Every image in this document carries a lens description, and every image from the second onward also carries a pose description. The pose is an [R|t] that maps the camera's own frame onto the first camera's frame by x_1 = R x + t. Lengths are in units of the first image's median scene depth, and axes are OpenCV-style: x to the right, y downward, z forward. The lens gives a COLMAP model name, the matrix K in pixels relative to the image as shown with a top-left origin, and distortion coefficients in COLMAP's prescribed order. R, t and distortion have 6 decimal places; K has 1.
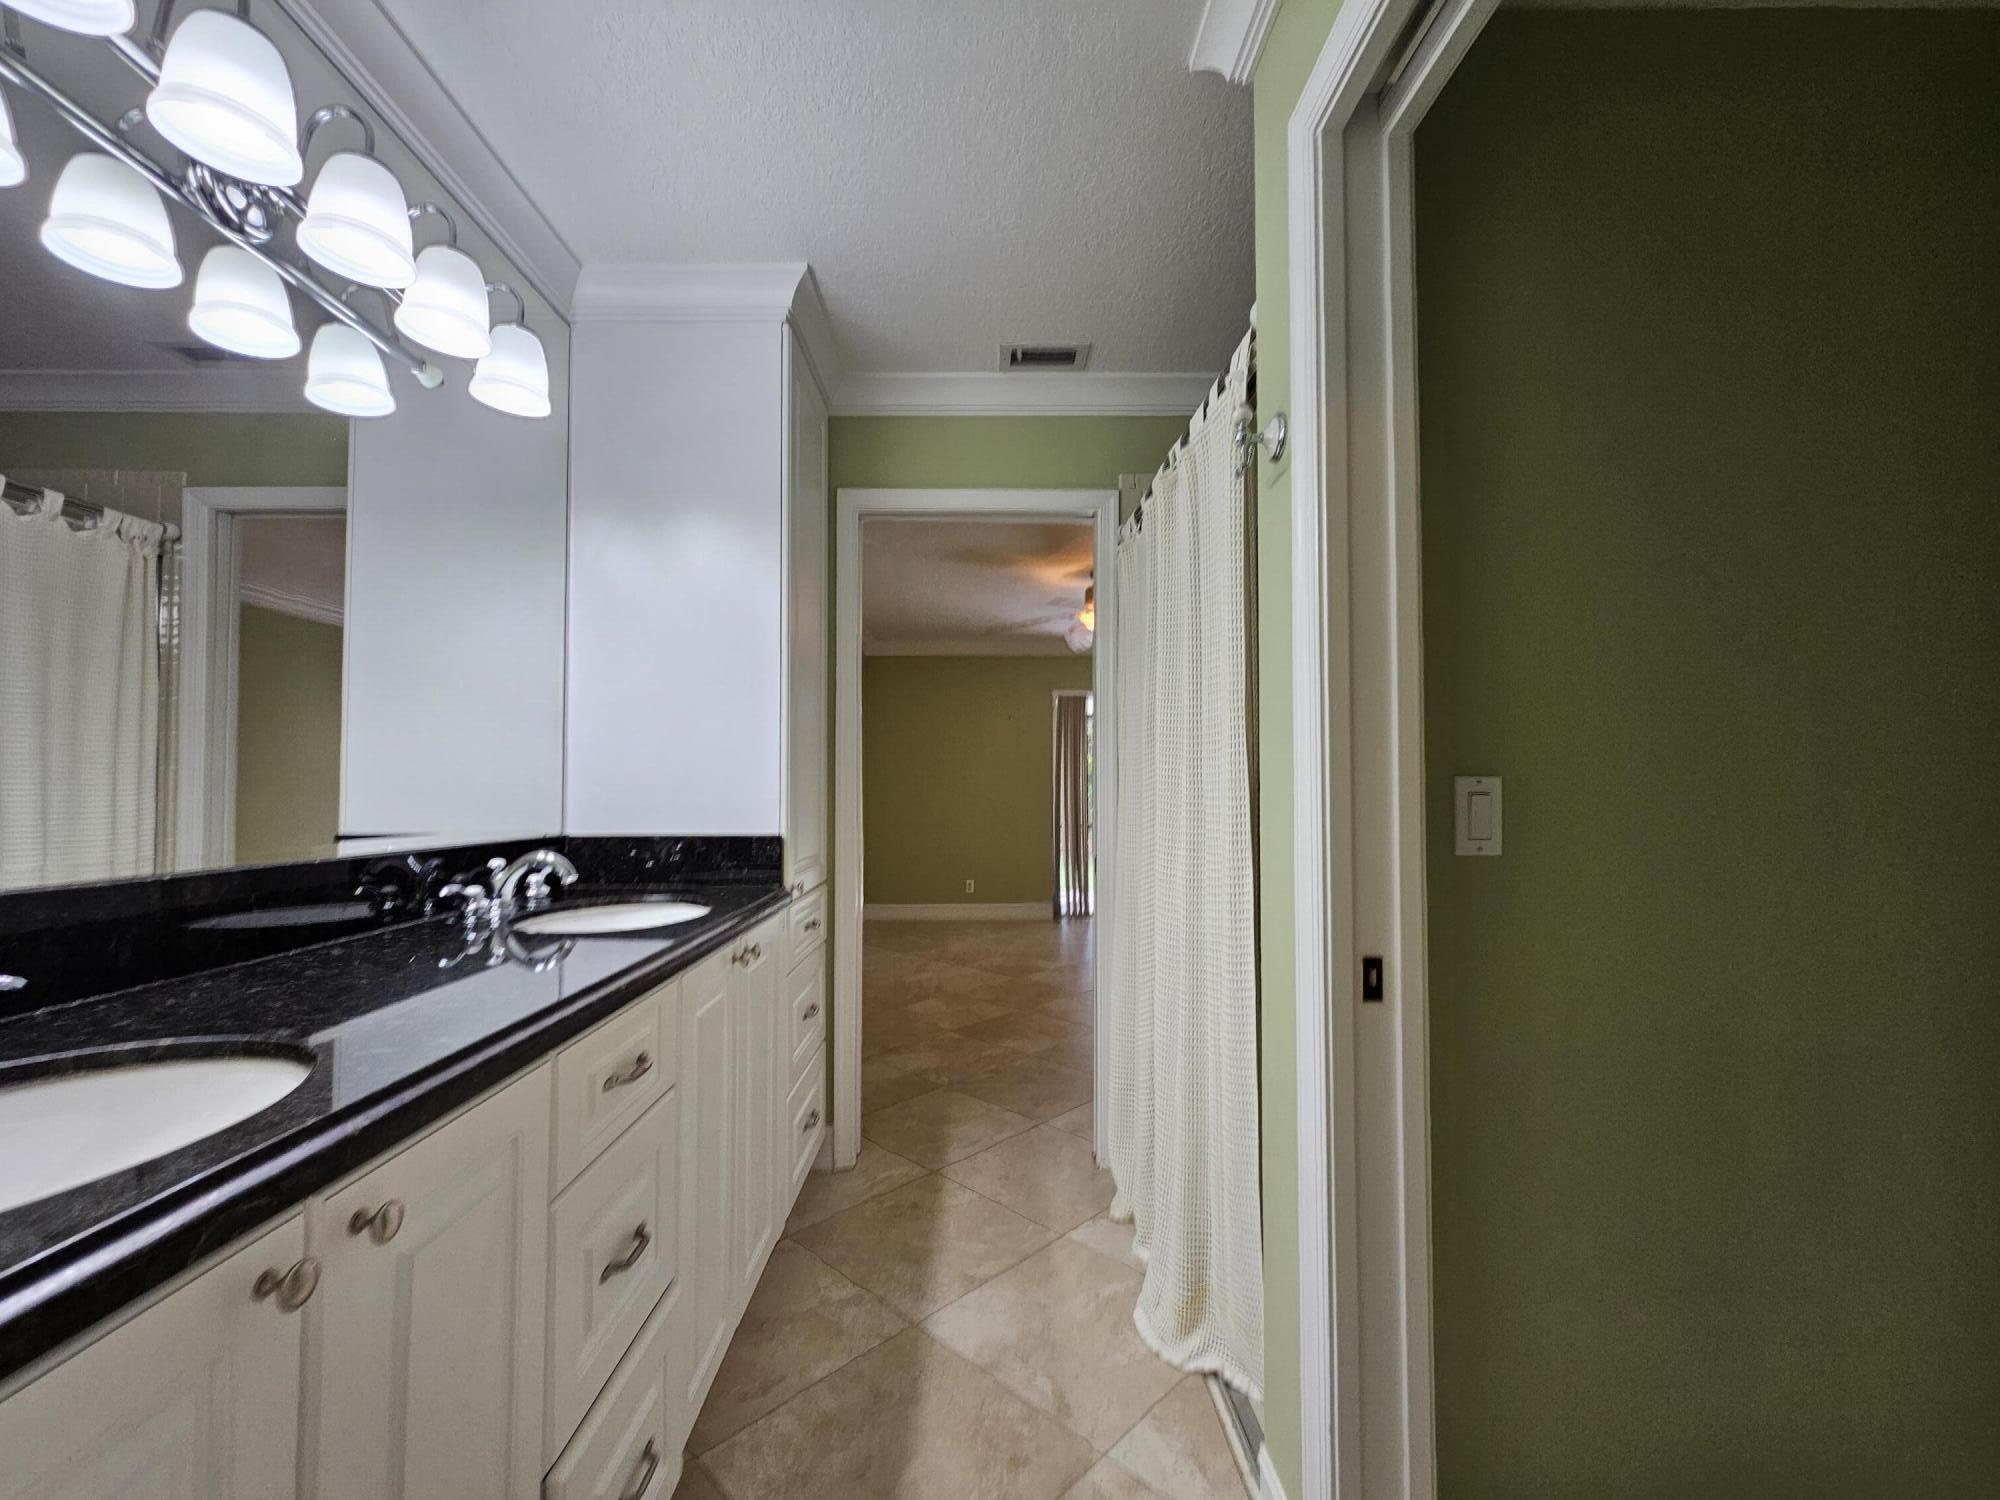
lens RADIAL K [[816.5, 0, 1000.0], [0, 816.5, 756.2], [0, 0, 1]] dist [0.000808, -0.000031]
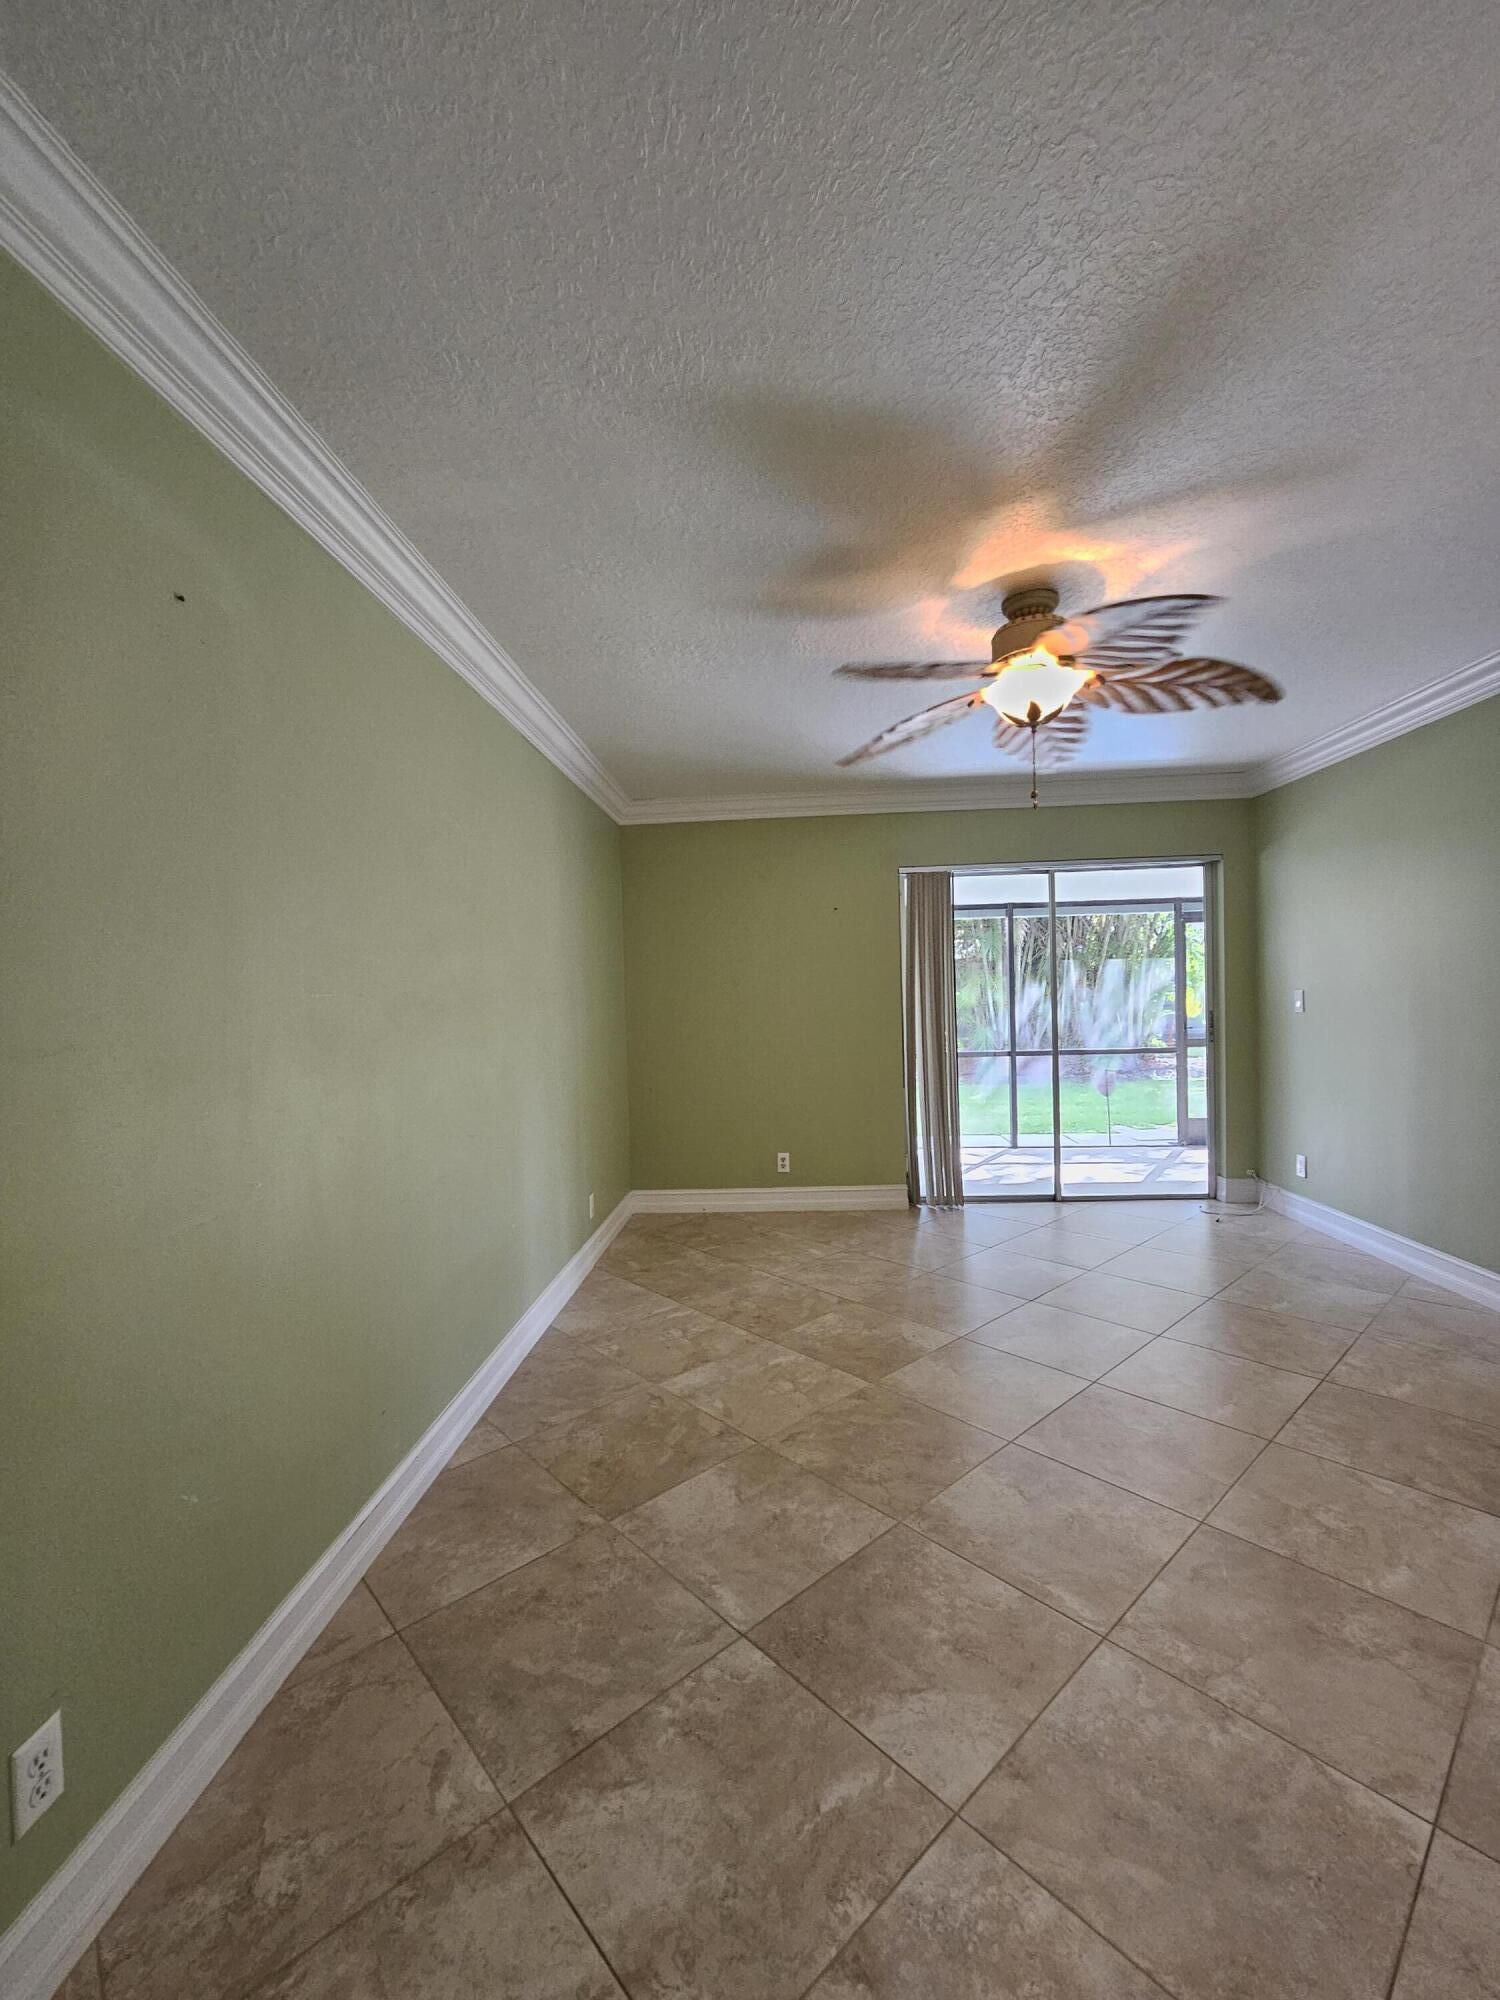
lens RADIAL K [[816.5, 0, 751.4], [0, 816.5, 999.7], [0, 0, 1]] dist [0.000808, -0.000031]
pose [[0.996915, -0.019597, -0.076001, -0.011550], [0.023284, 0.998579, 0.047933, -0.007002], [0.074954, -0.049555, 0.995955, 0.413172]]
